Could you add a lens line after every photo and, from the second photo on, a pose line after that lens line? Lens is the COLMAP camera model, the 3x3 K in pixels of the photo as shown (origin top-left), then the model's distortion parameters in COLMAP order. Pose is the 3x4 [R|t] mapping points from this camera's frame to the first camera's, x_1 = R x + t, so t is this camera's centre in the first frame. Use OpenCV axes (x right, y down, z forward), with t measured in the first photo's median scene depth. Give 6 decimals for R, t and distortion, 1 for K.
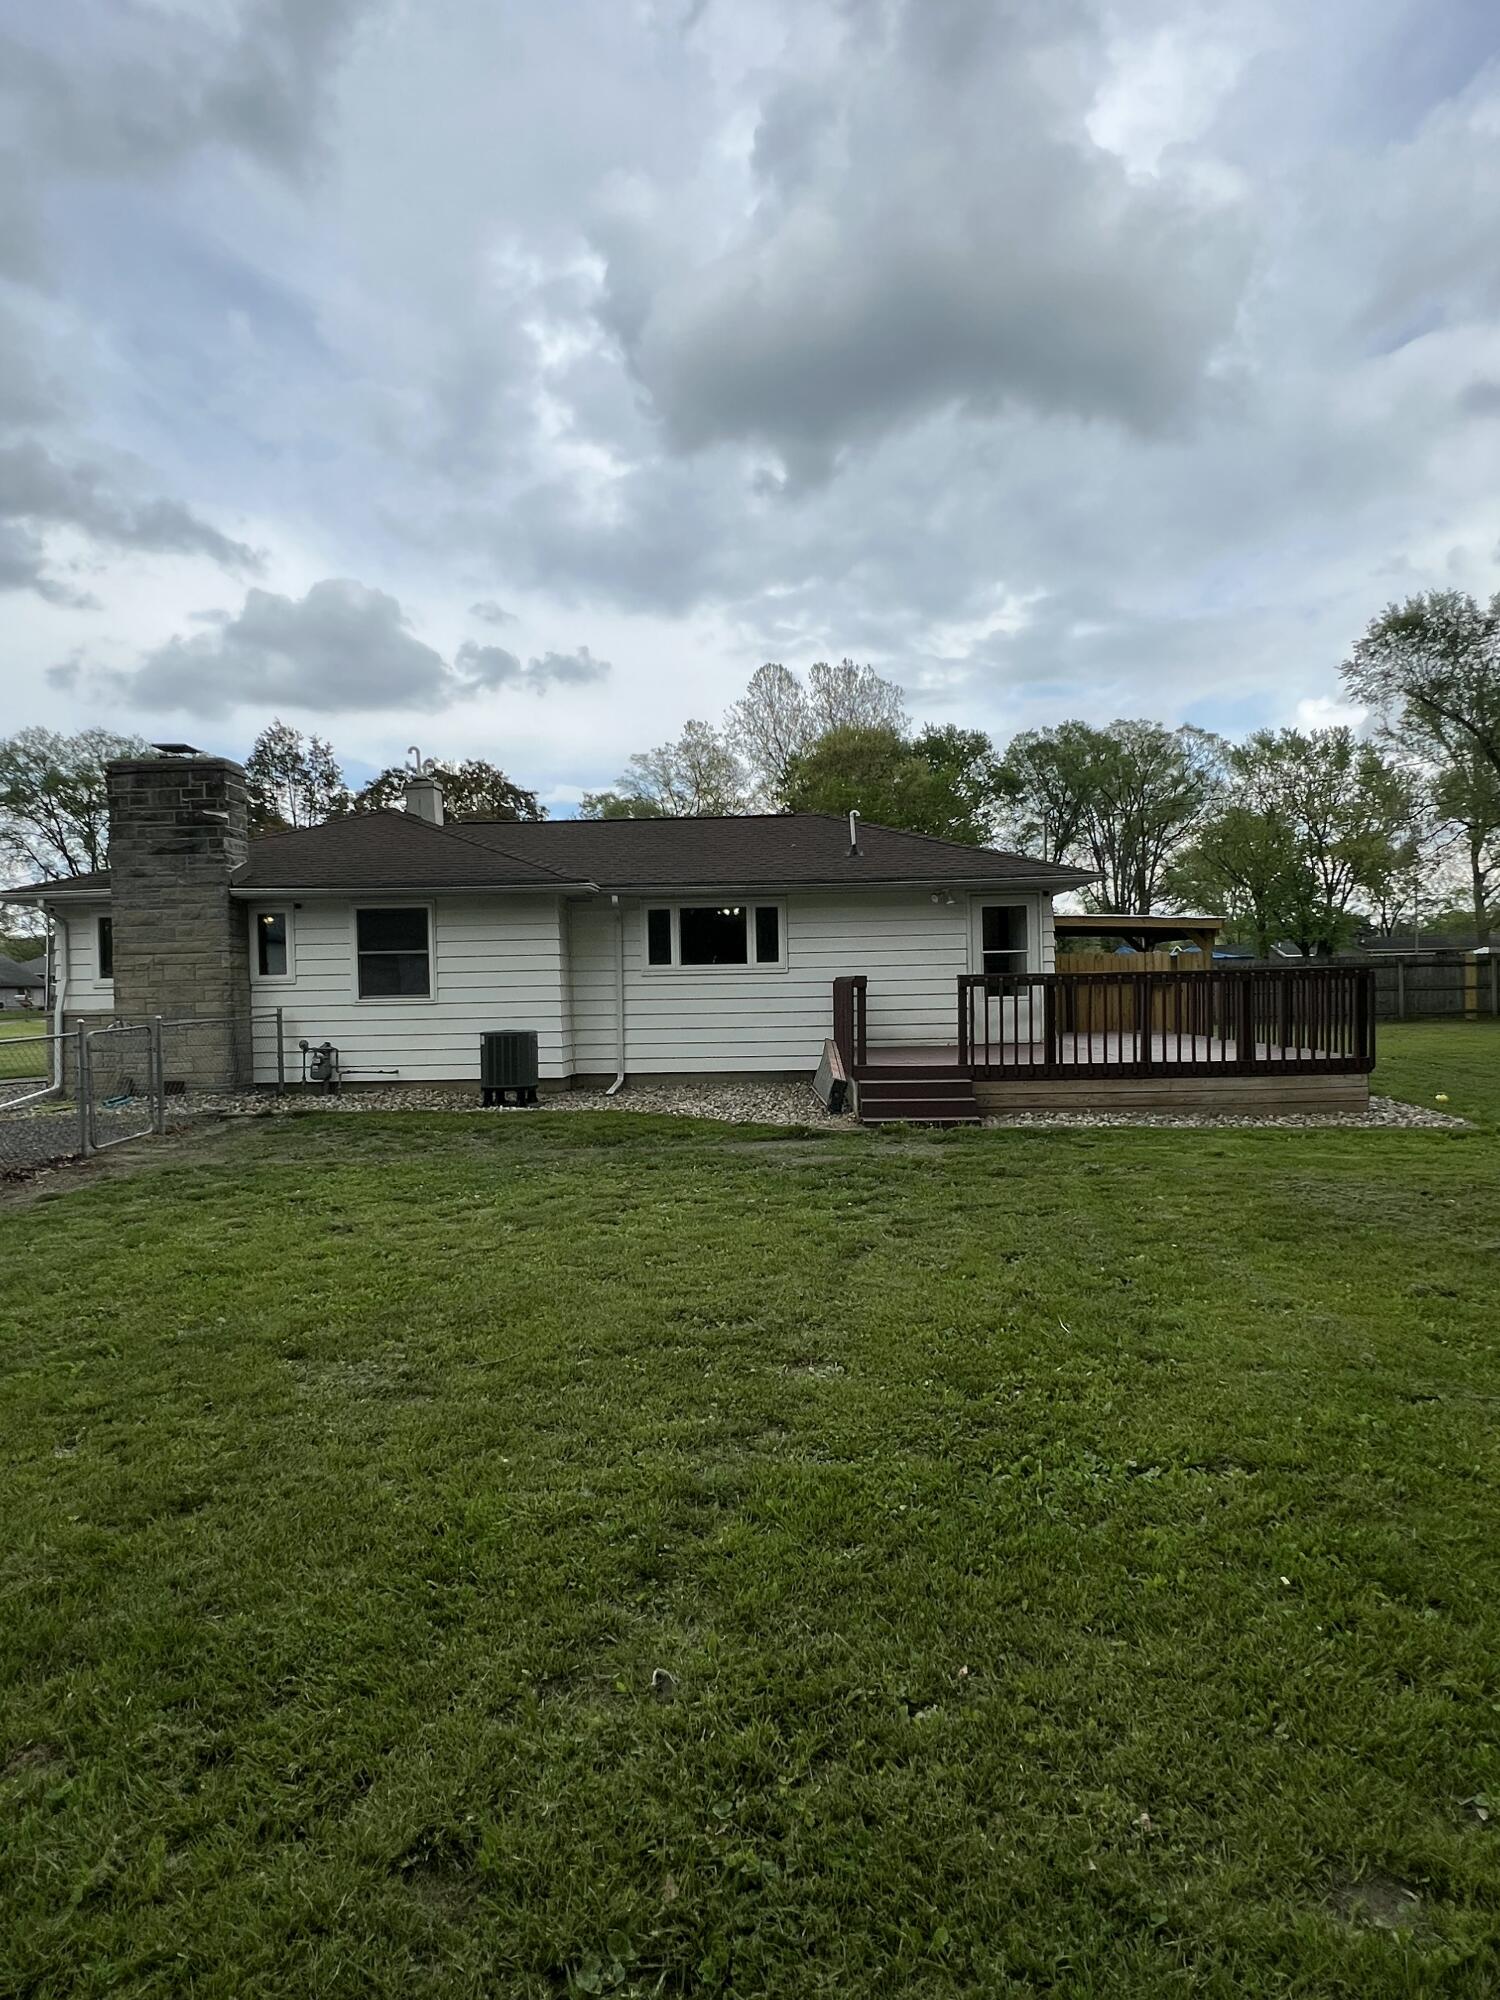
lens RADIAL K [[1108.7, 0, 759.5], [0, 1108.7, 995.1], [0, 0, 1]] dist [0.003184, 0.000565]
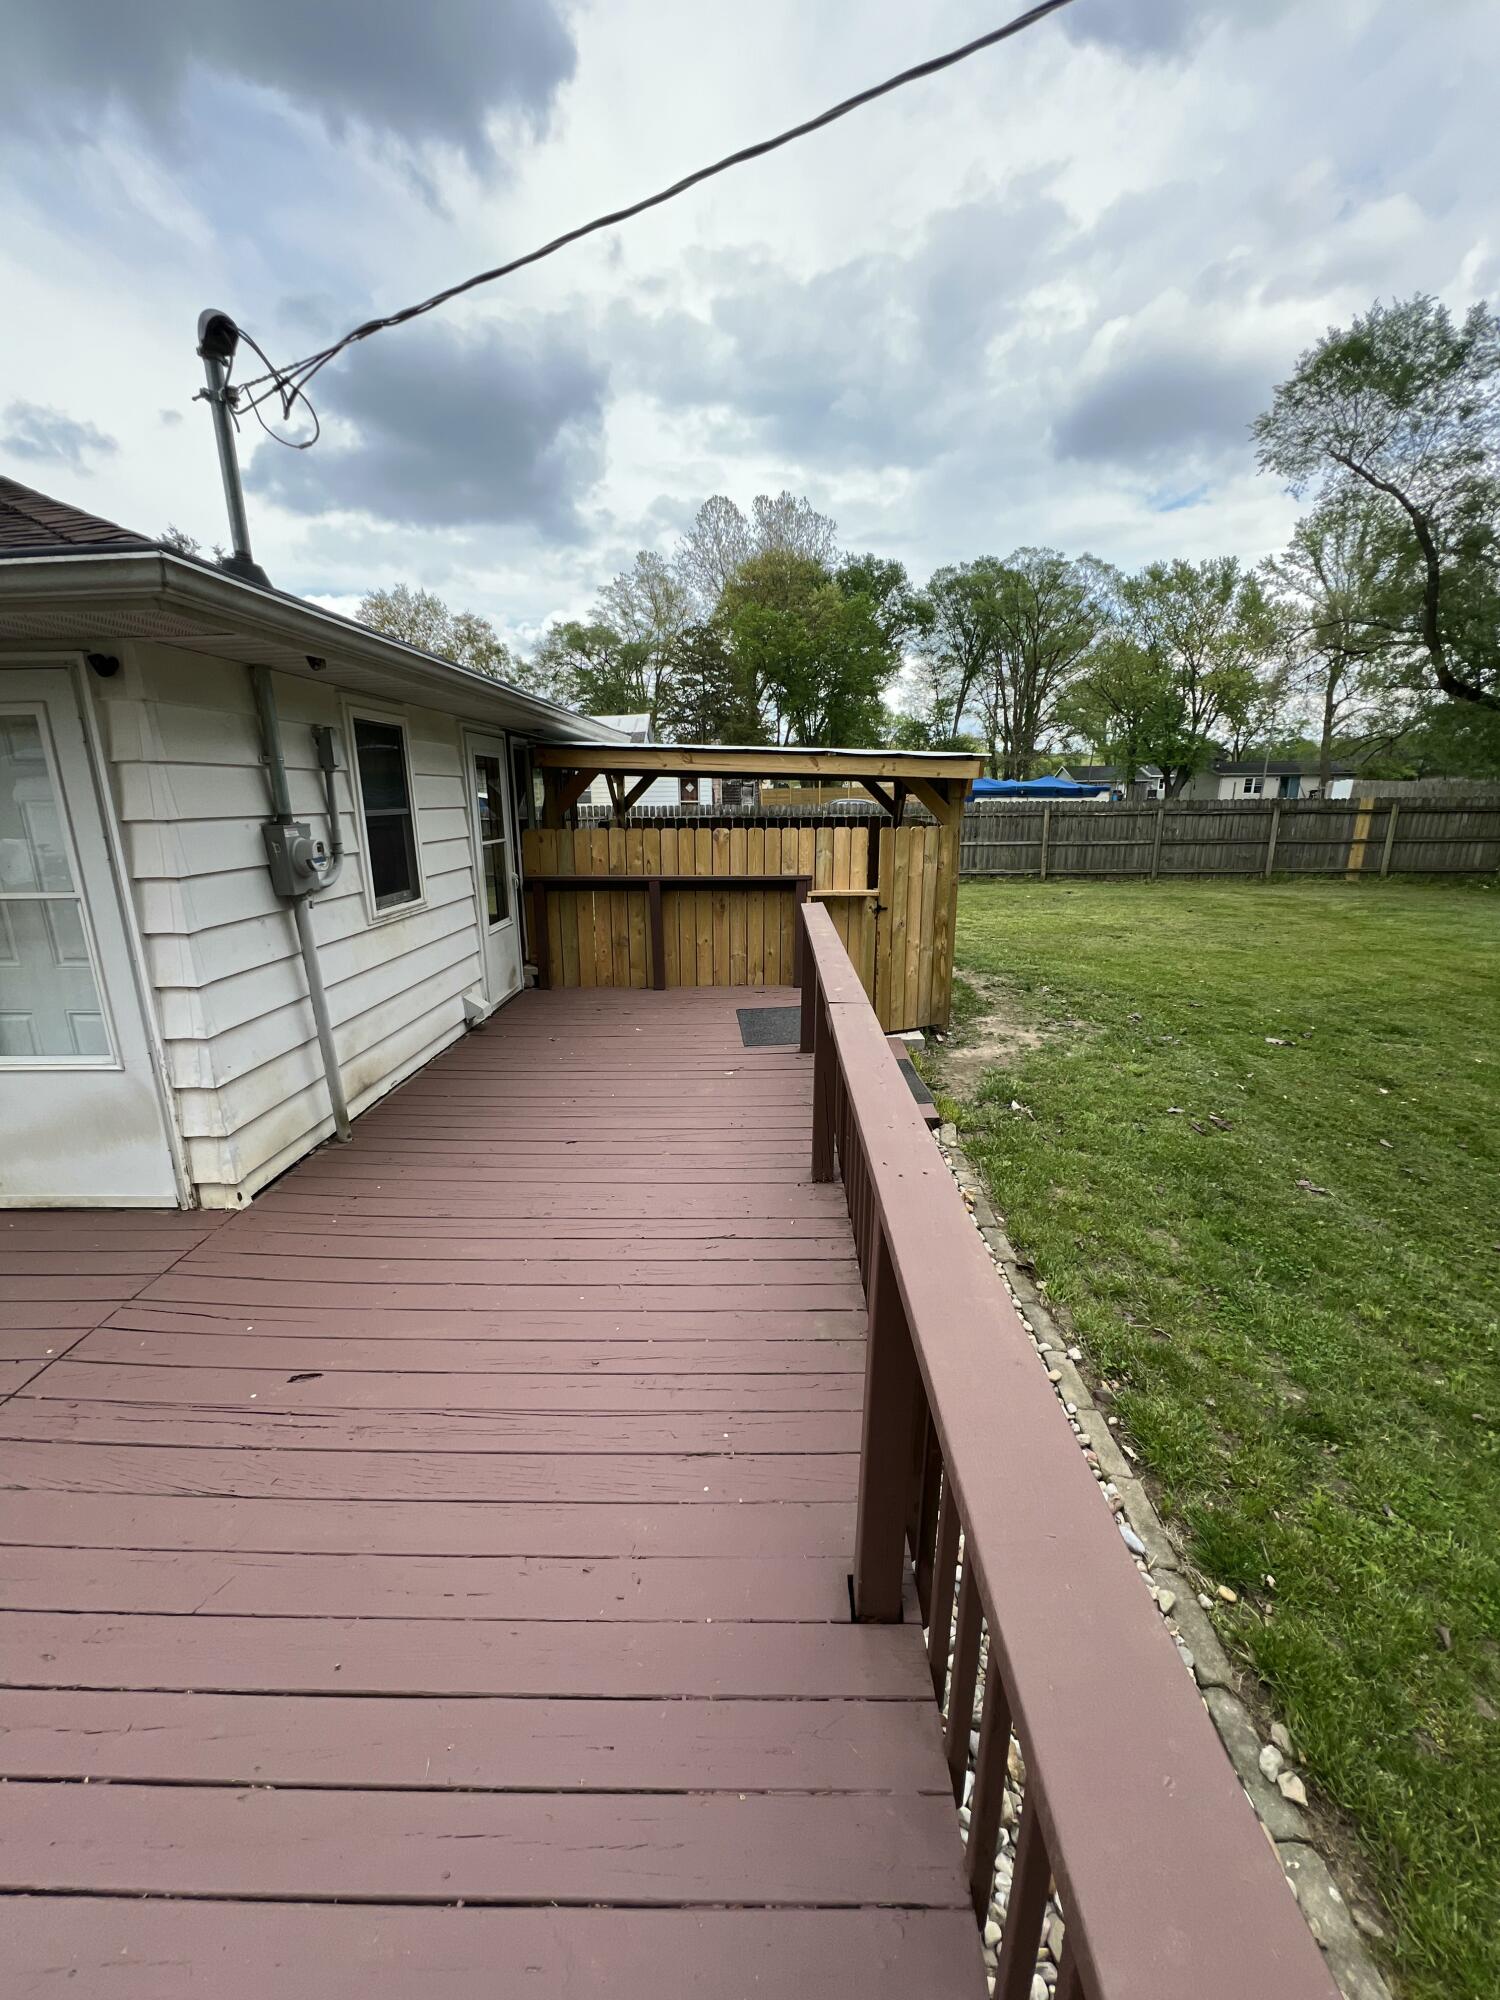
lens RADIAL K [[801.2, 0, 750.7], [0, 801.2, 998.7], [0, 0, 1]] dist [-0.002114, 0.000957]
pose [[0.999894, 0.013534, -0.005365, 0.403298], [-0.011822, 0.969881, 0.243292, -0.063842], [0.008496, -0.243203, 0.969938, 0.800846]]
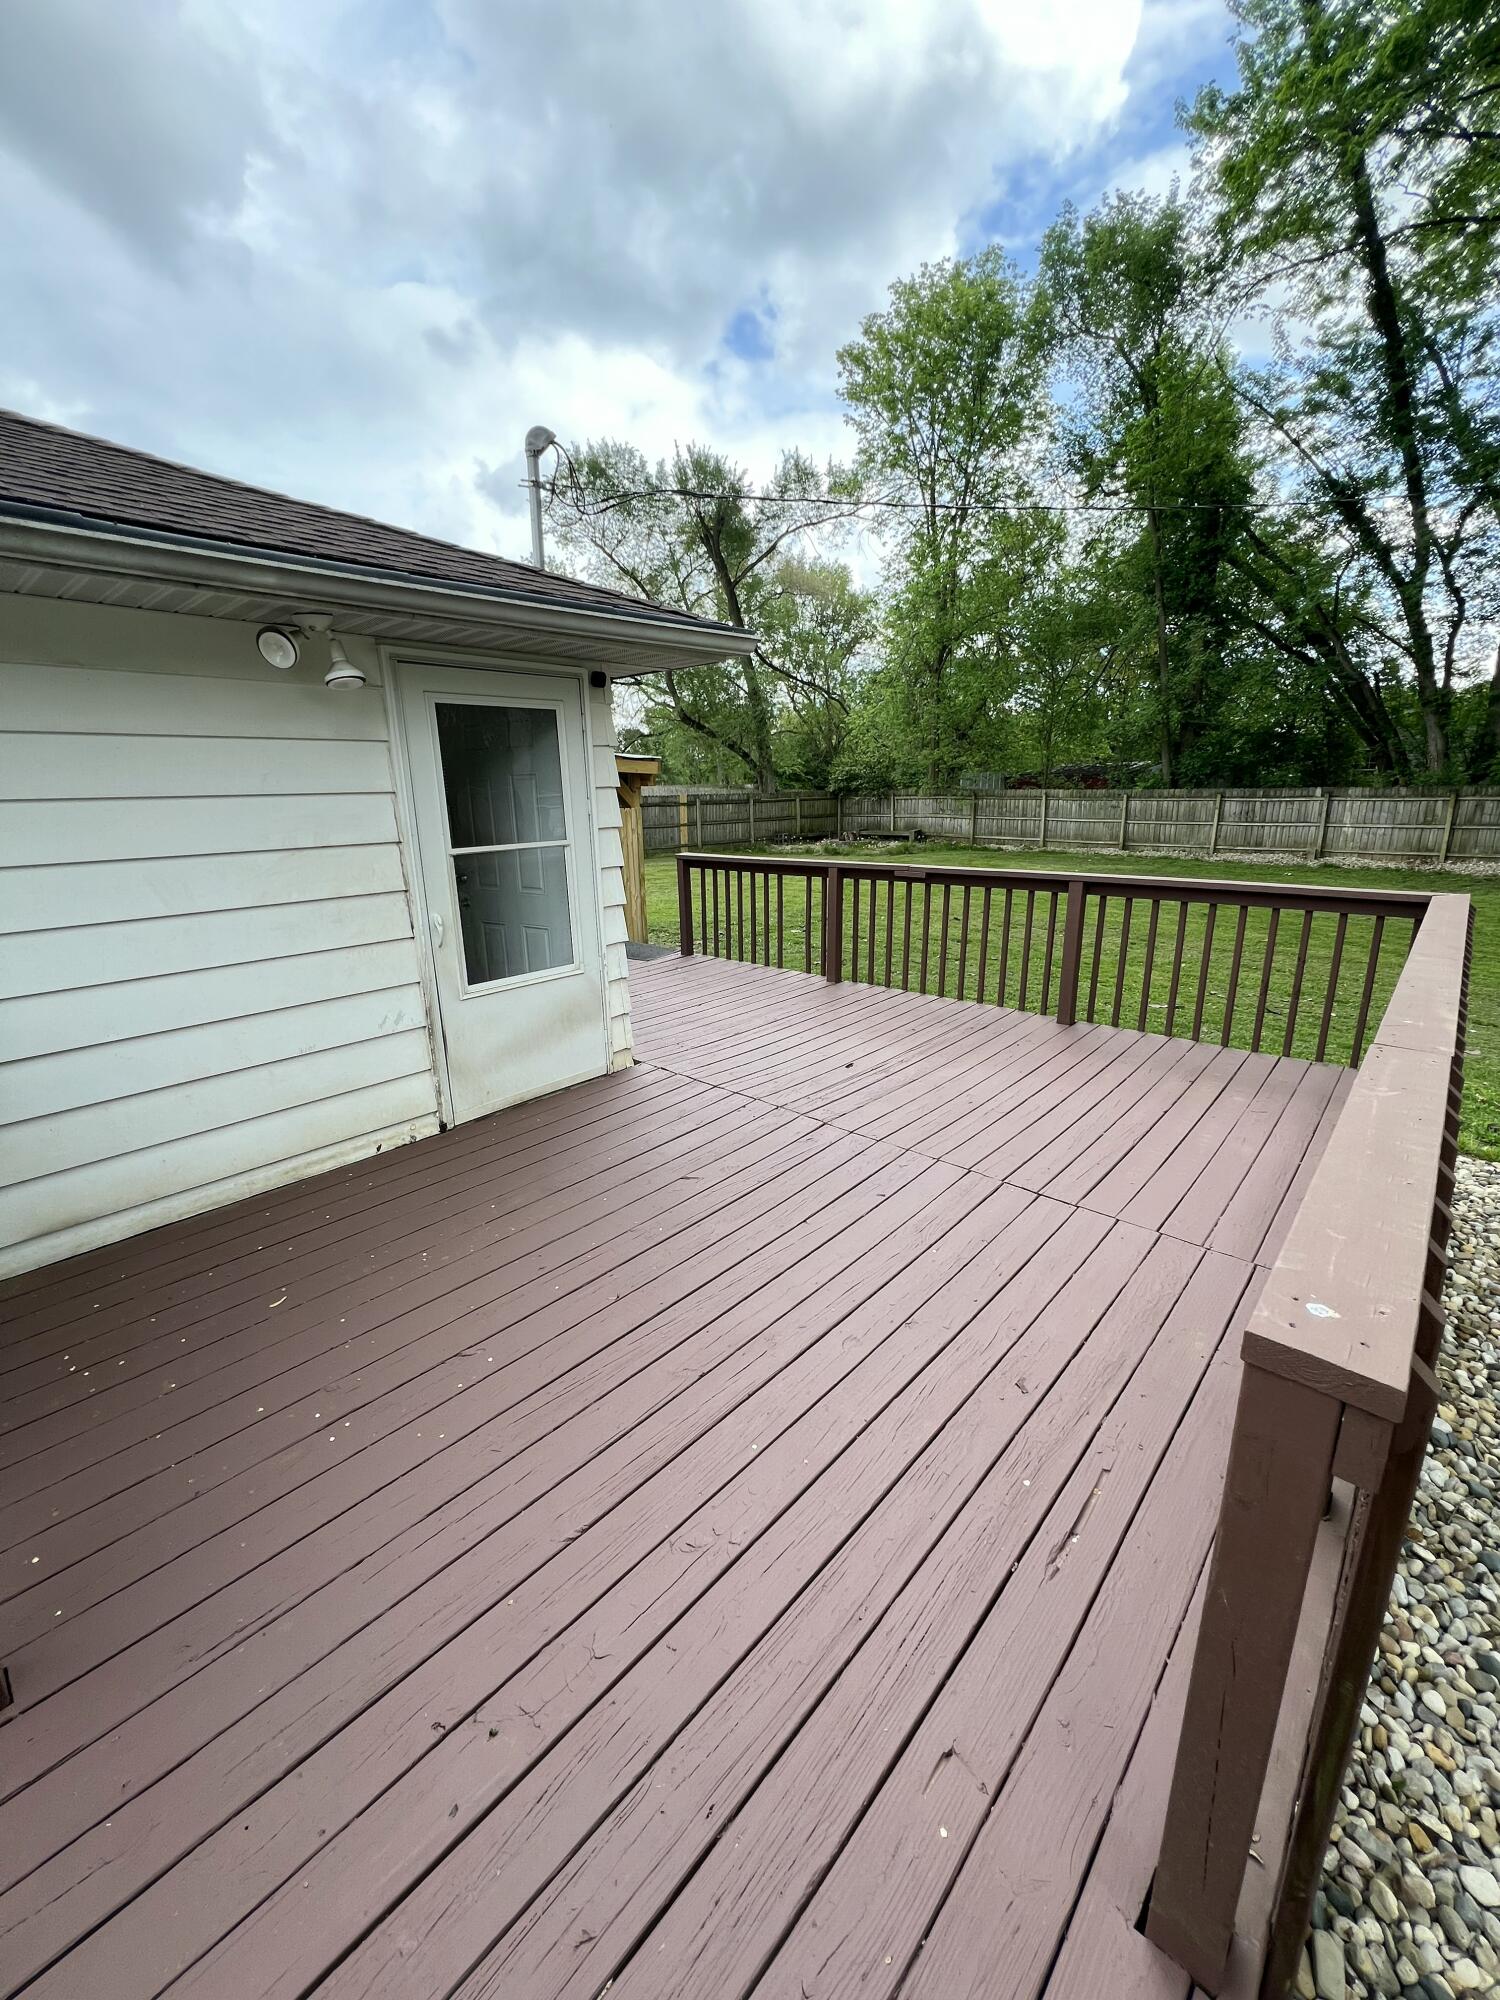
lens RADIAL K [[801.2, 0, 757.7], [0, 801.2, 991.1], [0, 0, 1]] dist [-0.002114, 0.000957]
pose [[0.645788, -0.174120, 0.743398, 0.079051], [0.002841, 0.974191, 0.225709, -0.051428], [-0.763512, -0.143648, 0.629615, 0.771817]]
